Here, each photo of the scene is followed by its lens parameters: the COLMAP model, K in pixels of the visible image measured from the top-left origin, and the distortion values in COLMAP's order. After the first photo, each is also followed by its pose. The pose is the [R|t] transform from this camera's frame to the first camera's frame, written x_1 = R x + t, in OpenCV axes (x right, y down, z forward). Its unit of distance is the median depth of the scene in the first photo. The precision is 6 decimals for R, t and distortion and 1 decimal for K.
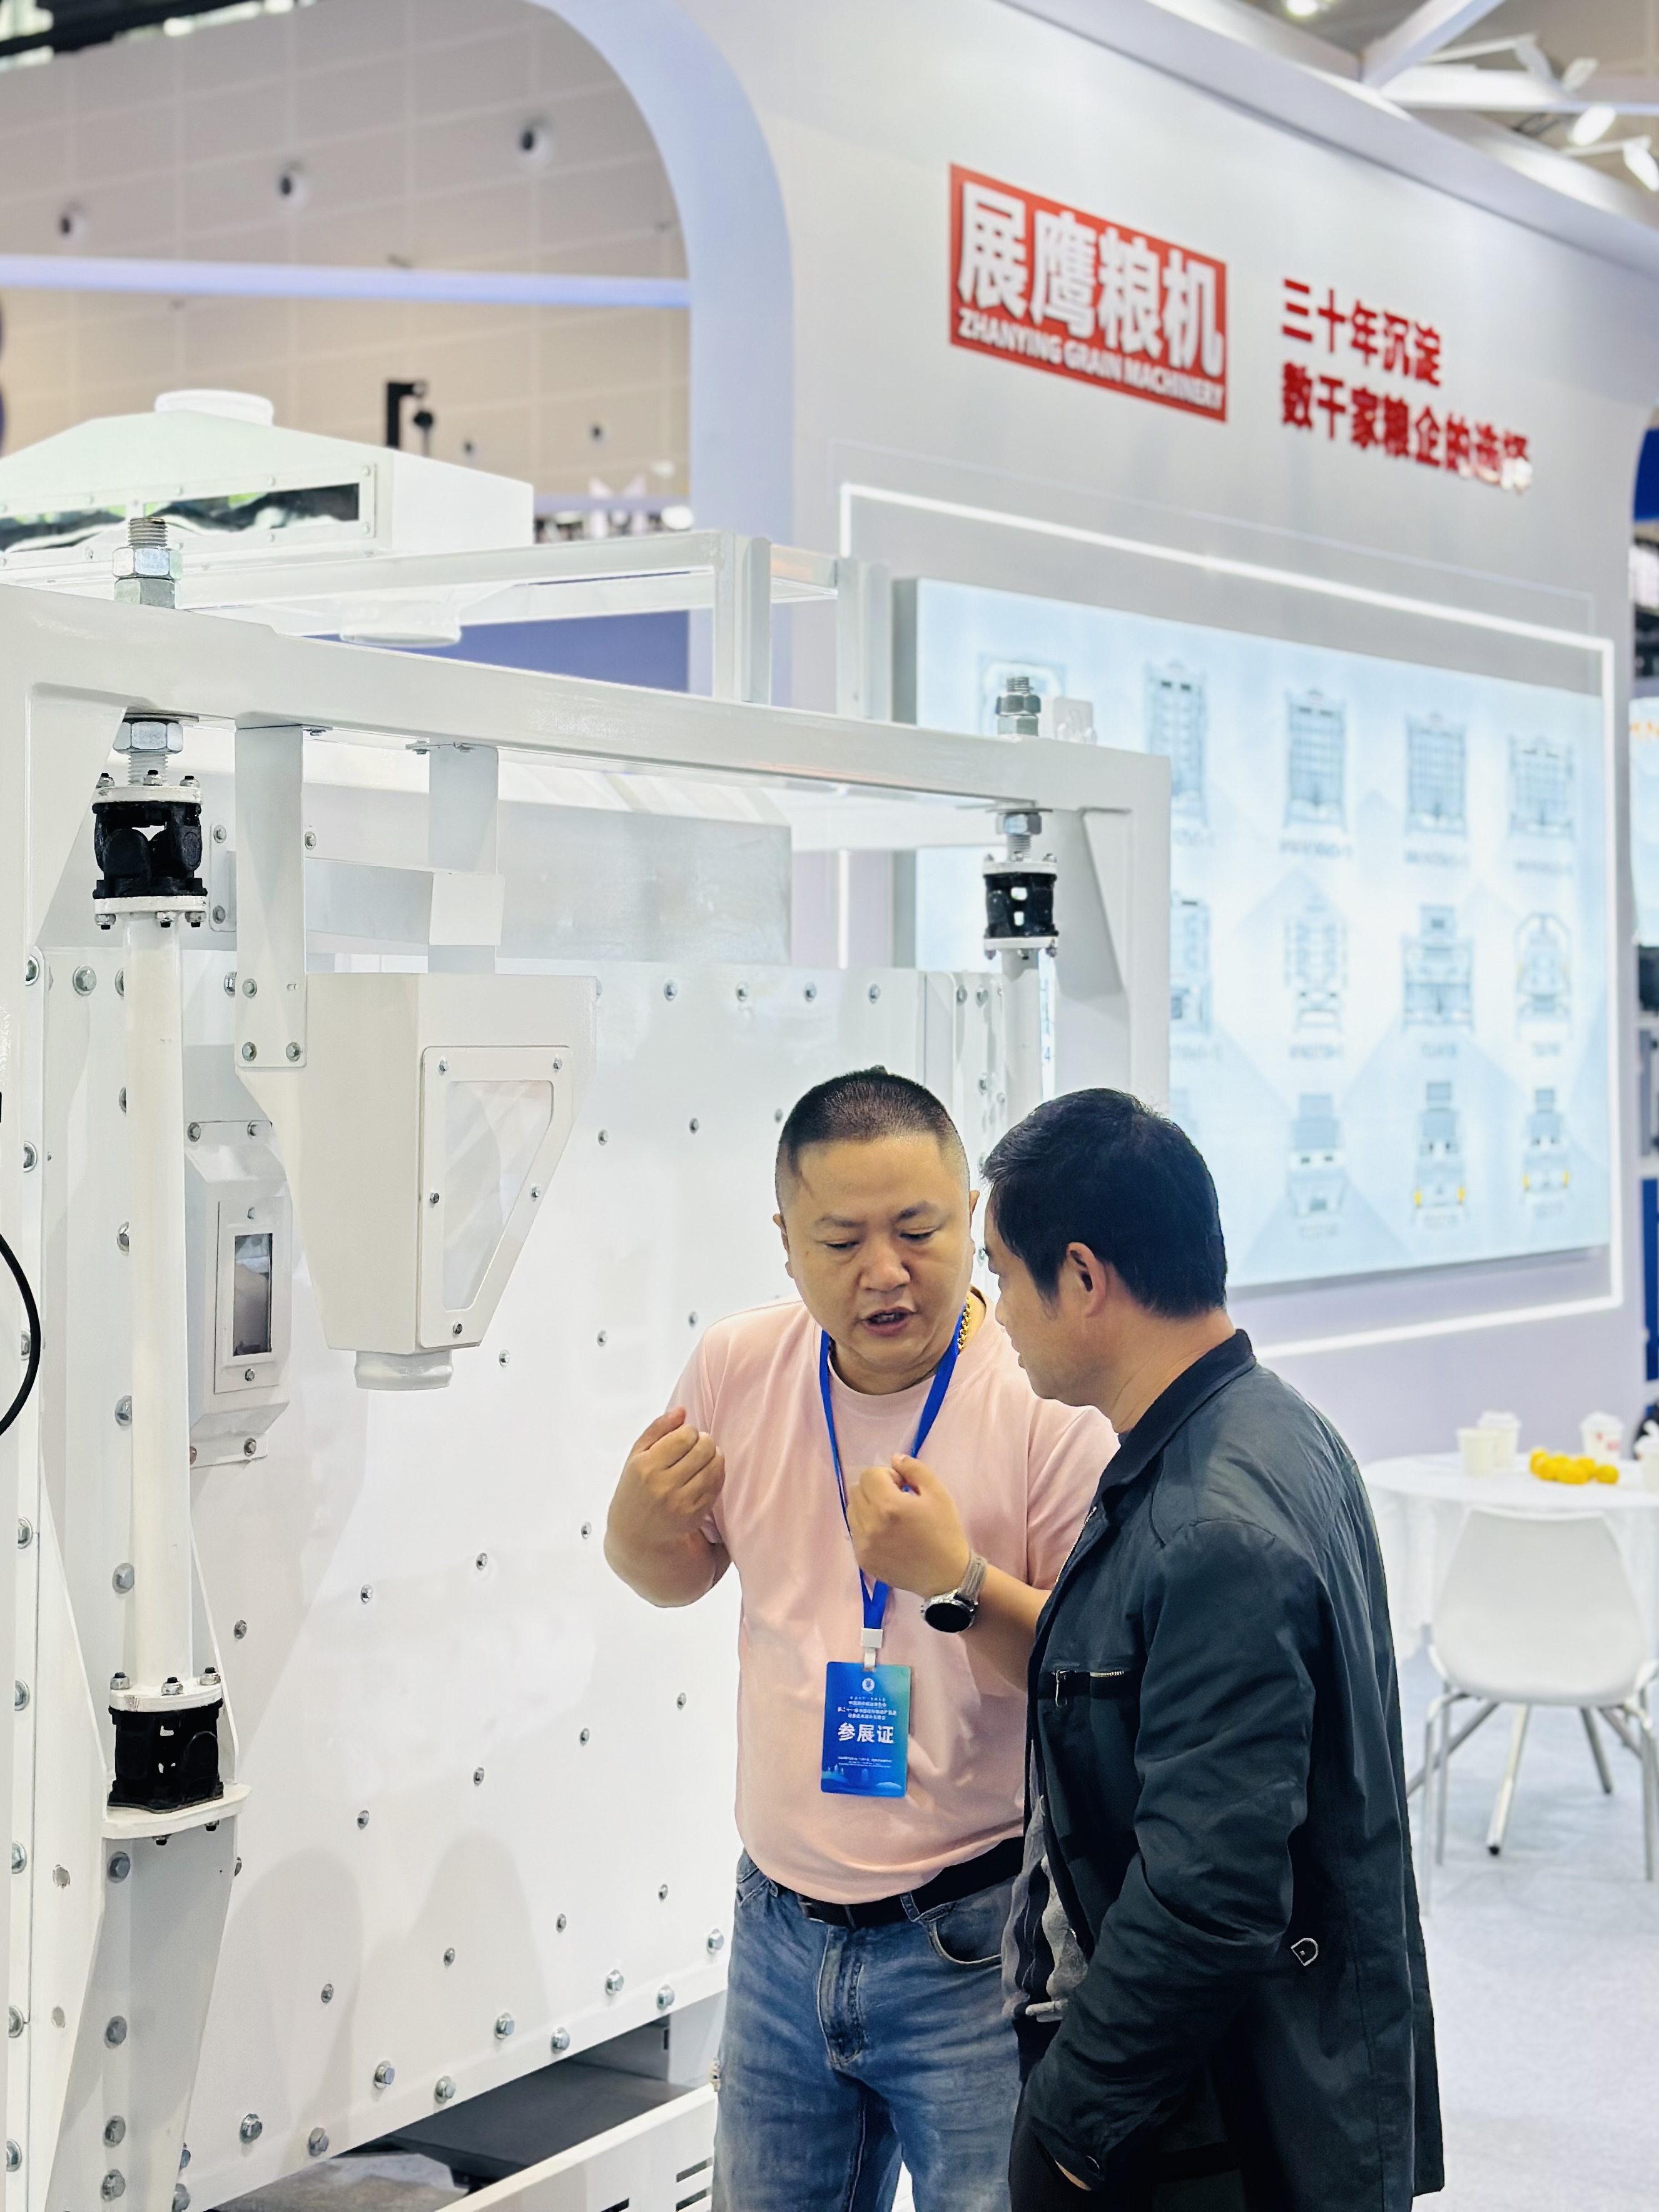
lens RADIAL K [[3503.2, 0, 830.4], [0, 3503.2, 961.4], [0, 0, 1]] dist [0.149086, 0.041557]
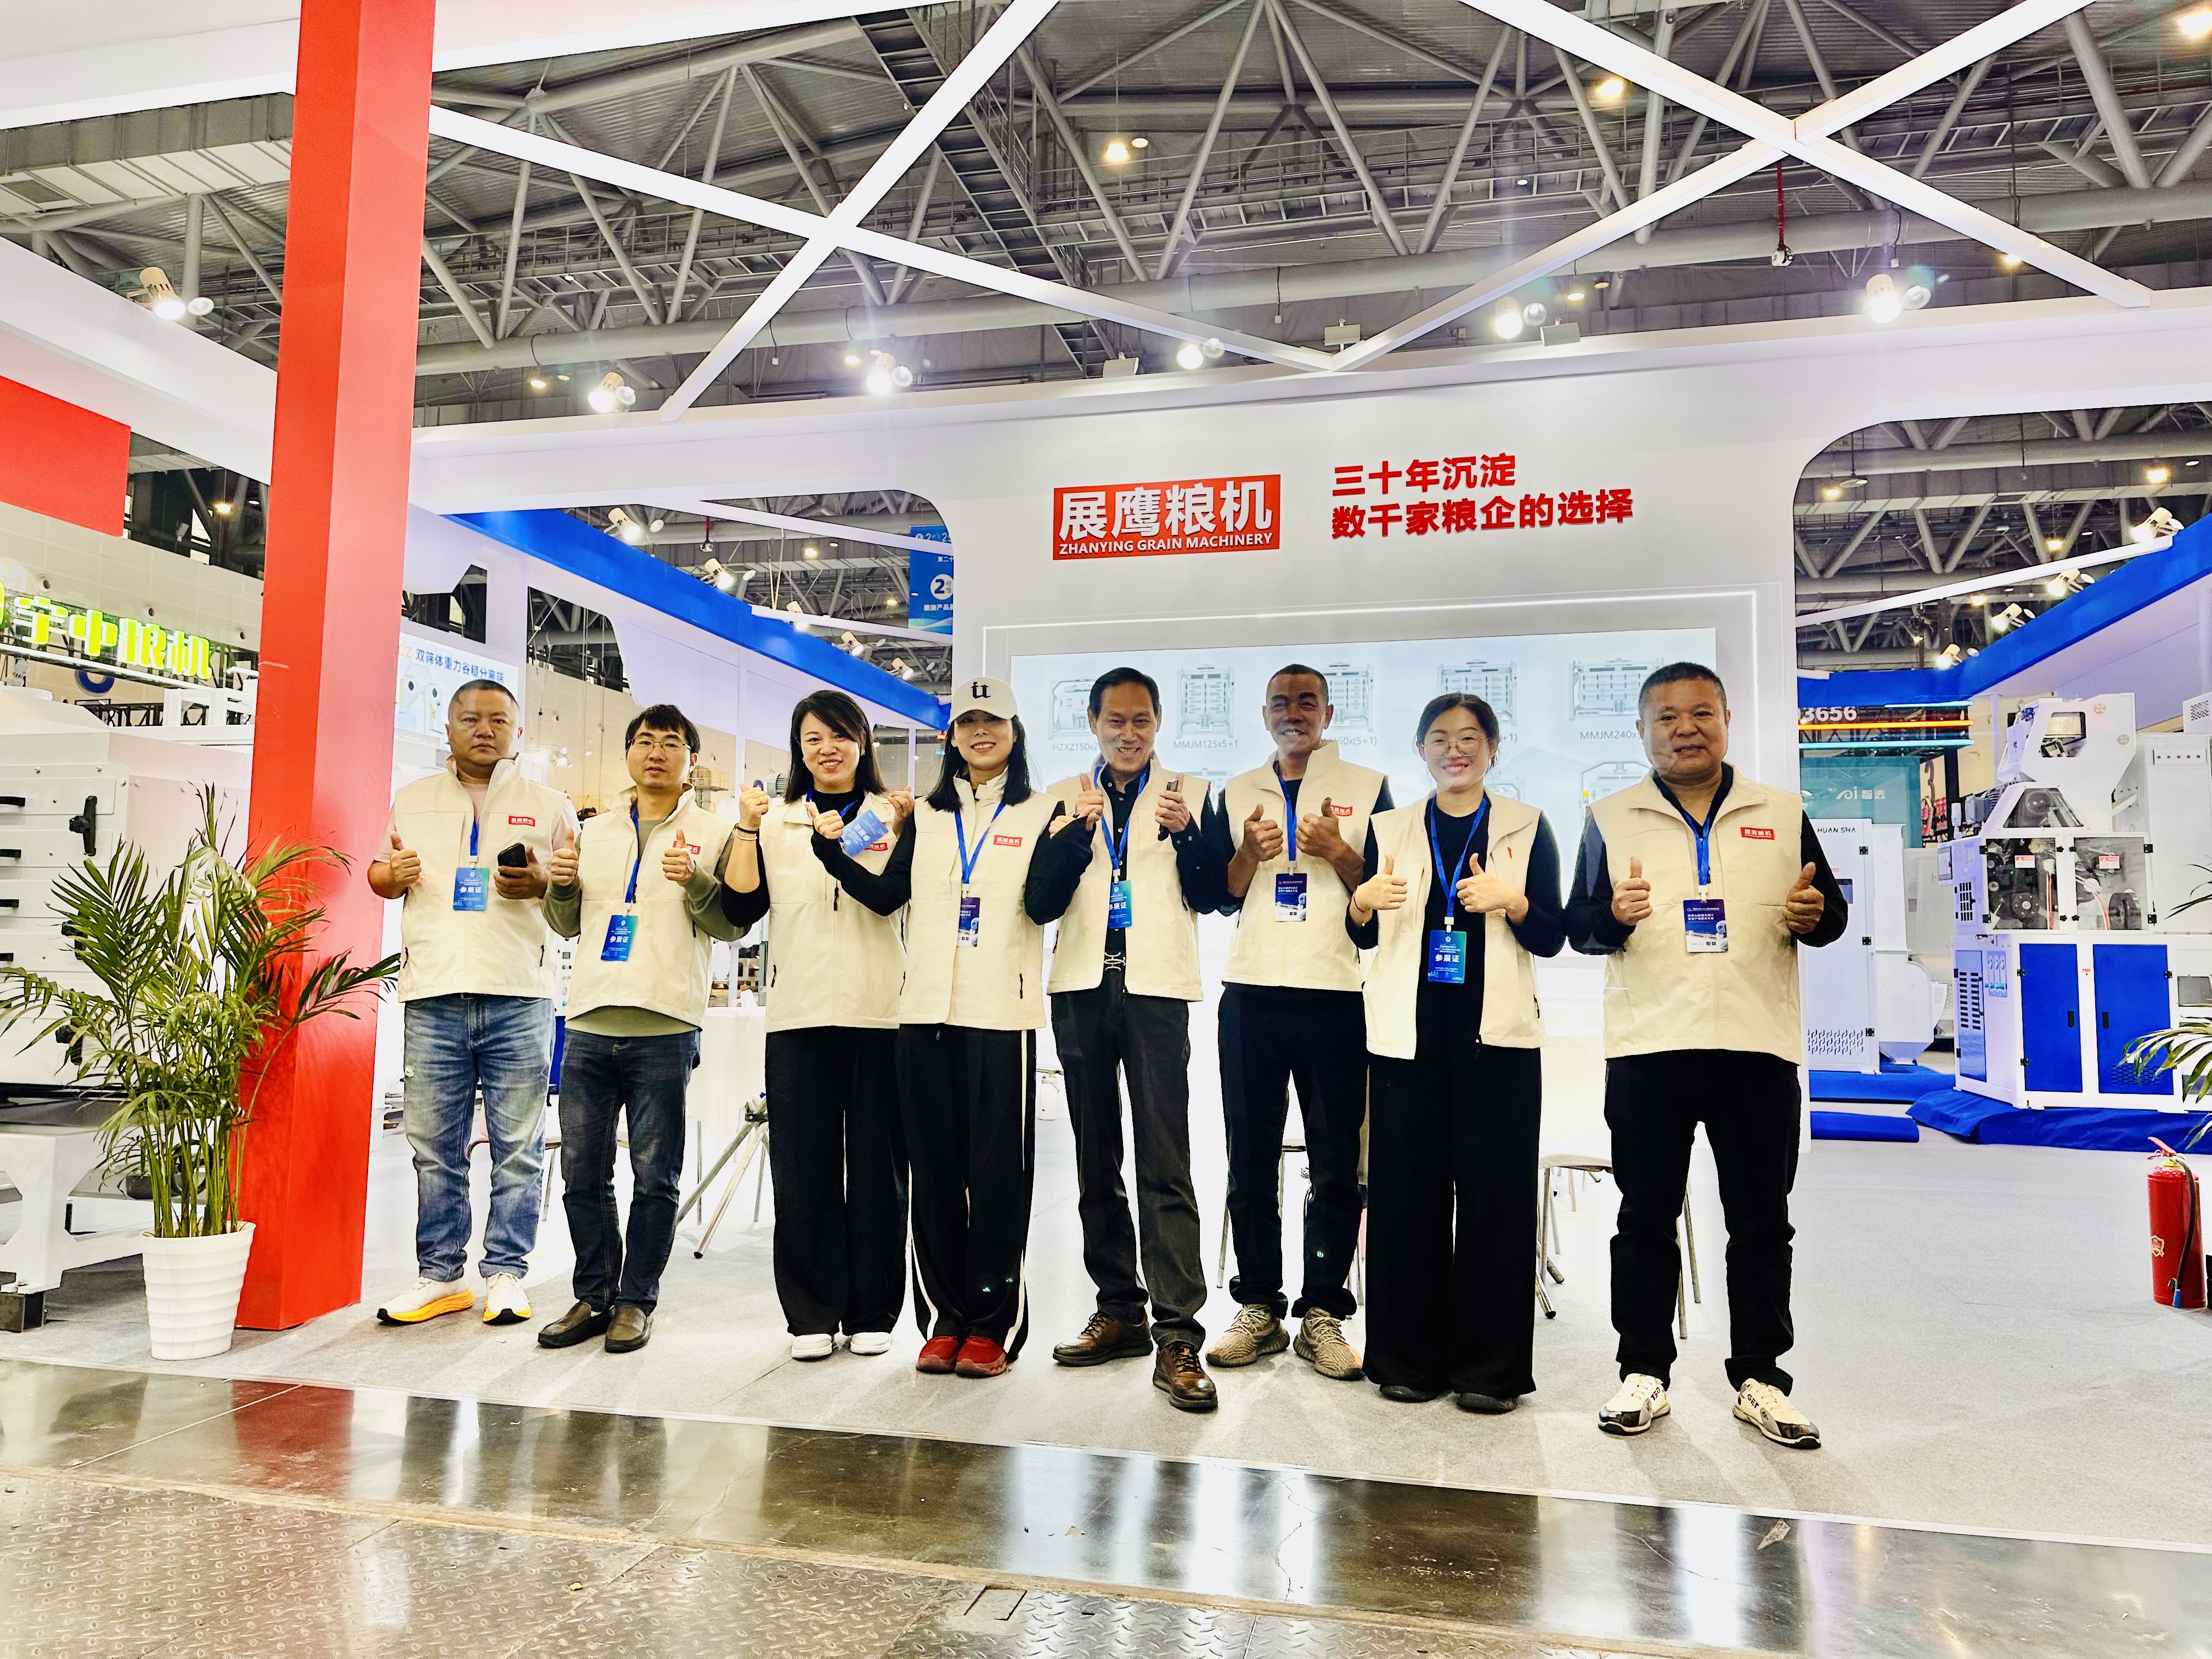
lens RADIAL K [[1537.9, 0, 1087.6], [0, 1537.9, 820.6], [0, 0, 1]] dist [0.183021, -0.353050]
pose [[0.370418, -0.076085, -0.925744, 0.928351], [0.002523, 0.996718, -0.080909, 0.087382], [0.928862, 0.027635, 0.369395, 0.552116]]
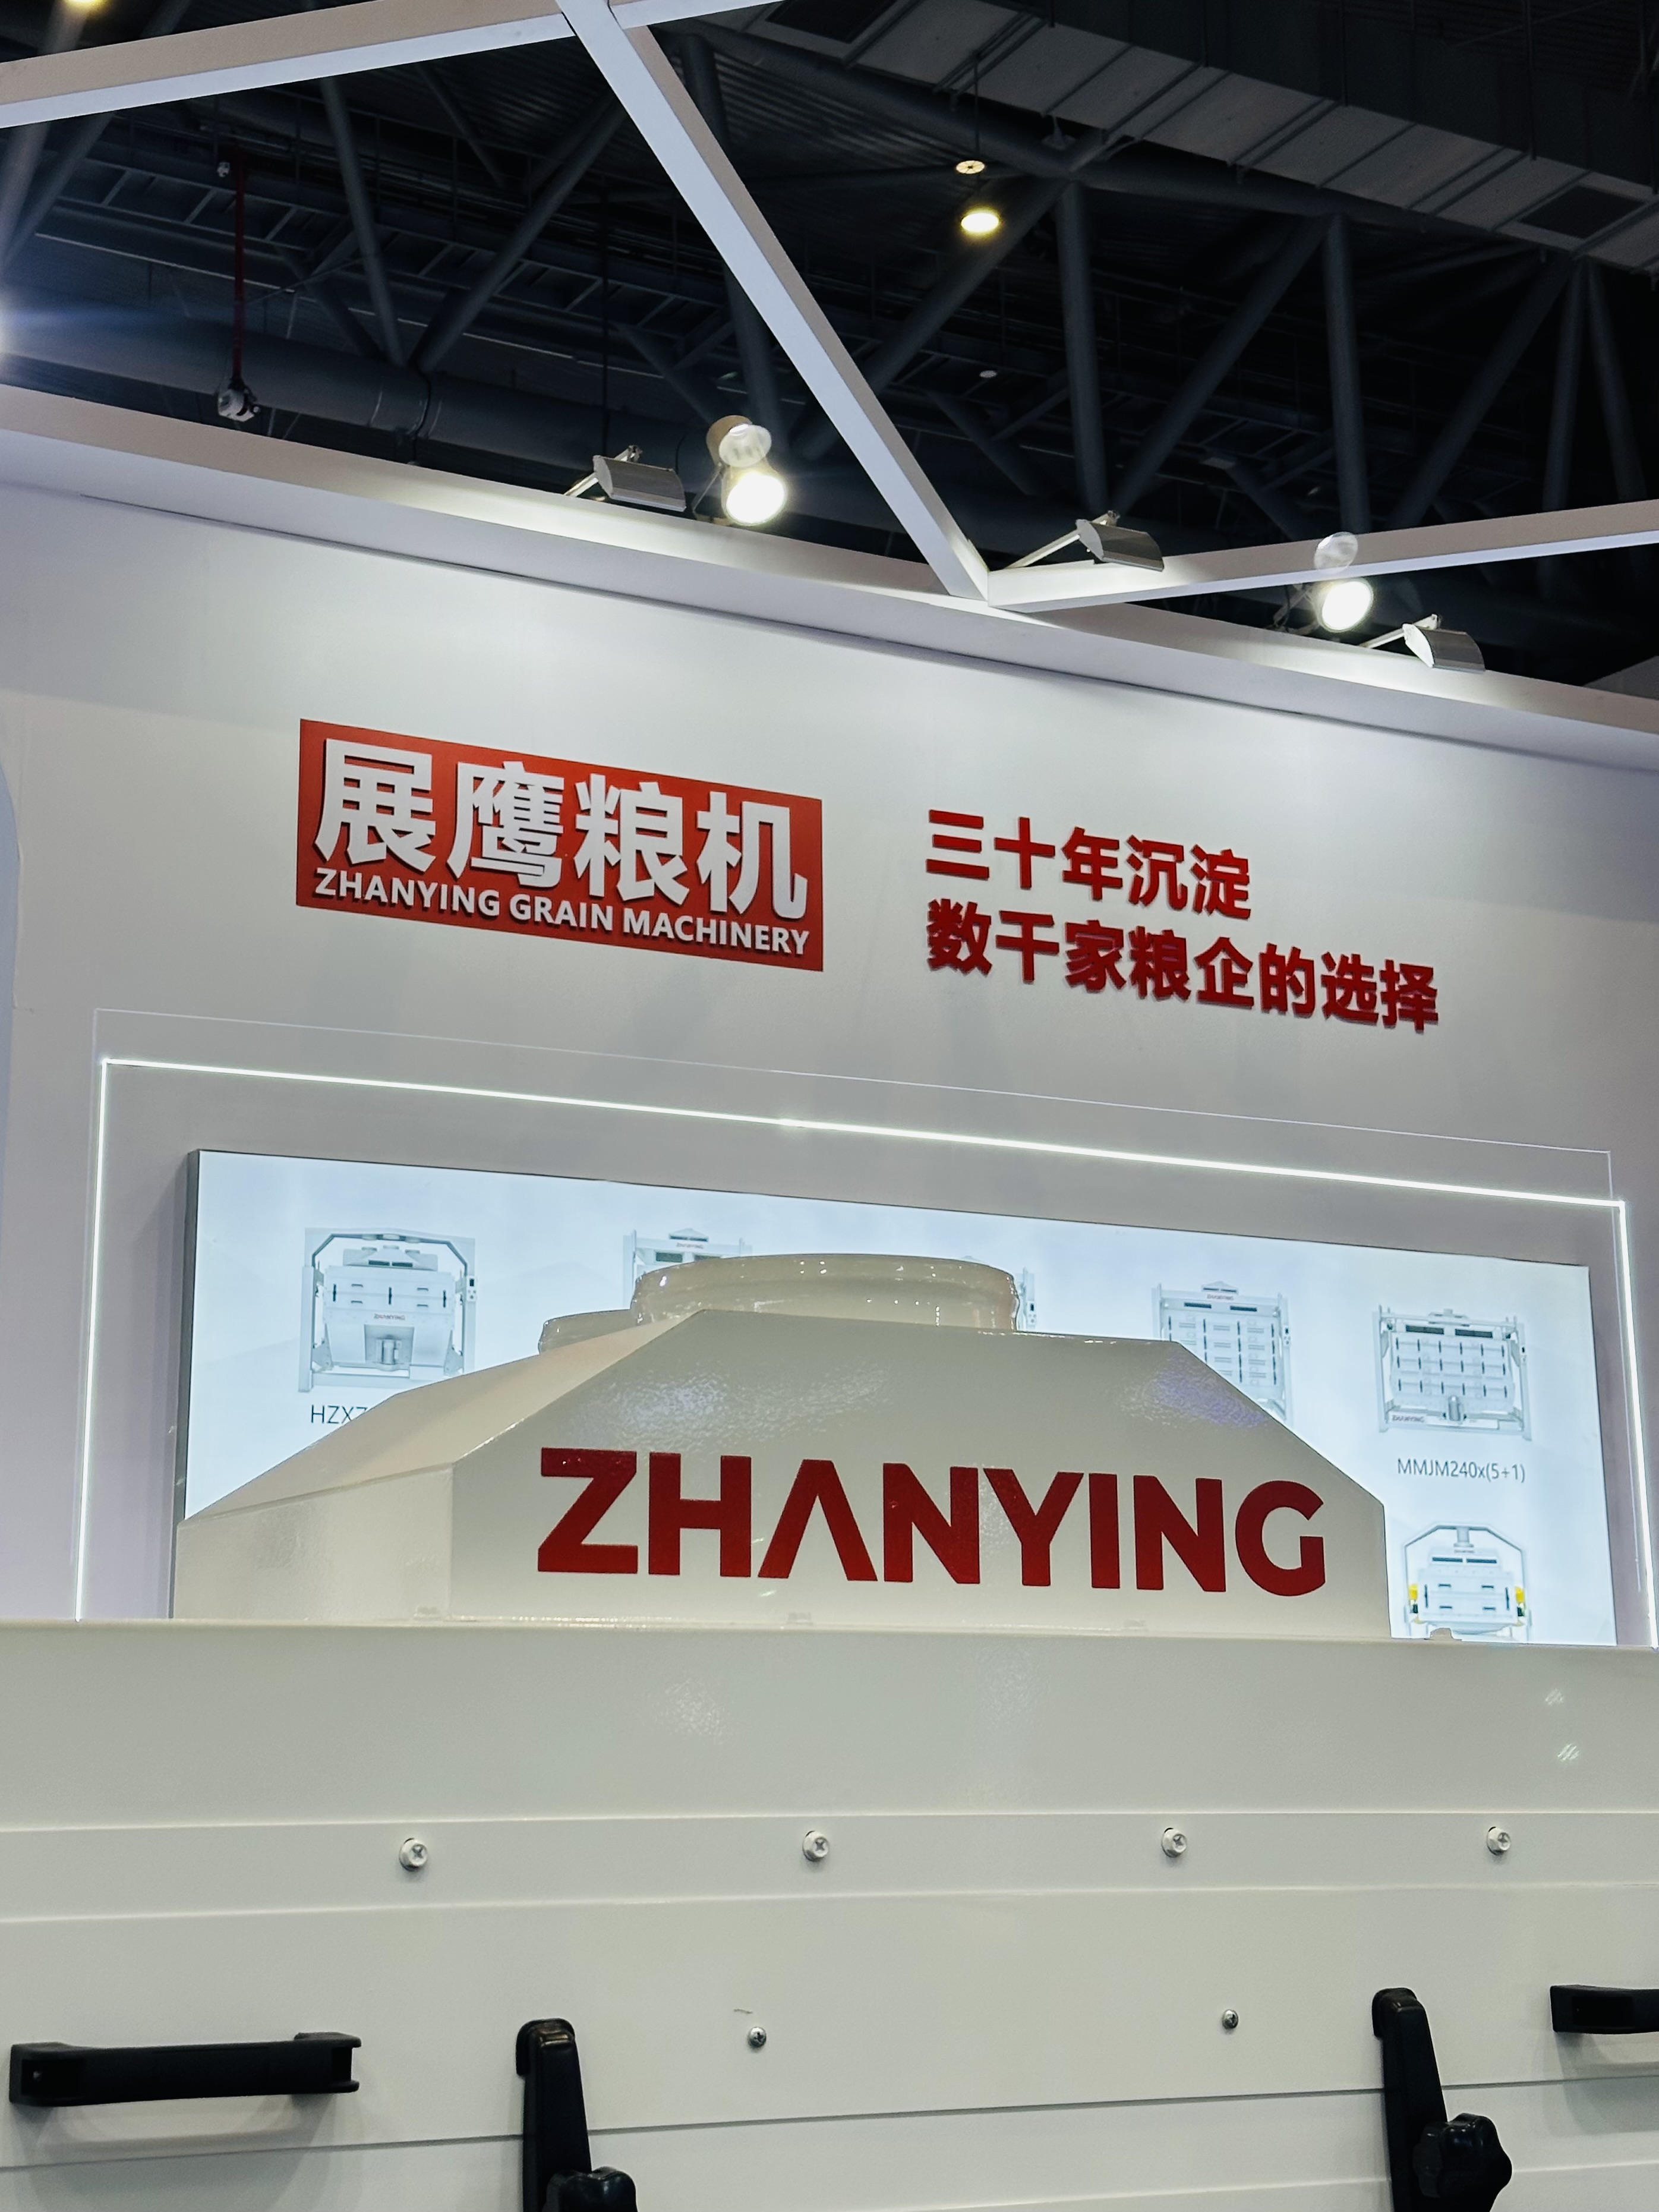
lens RADIAL K [[3327.6, 0, 772.6], [0, 3327.6, 1016.9], [0, 0, 1]] dist [0.145031, 0.007047]
pose [[0.900922, -0.099033, -0.422530, 0.460973], [0.012599, 0.979173, -0.202635, 0.031279], [0.433798, 0.177235, 0.883407, 0.245710]]
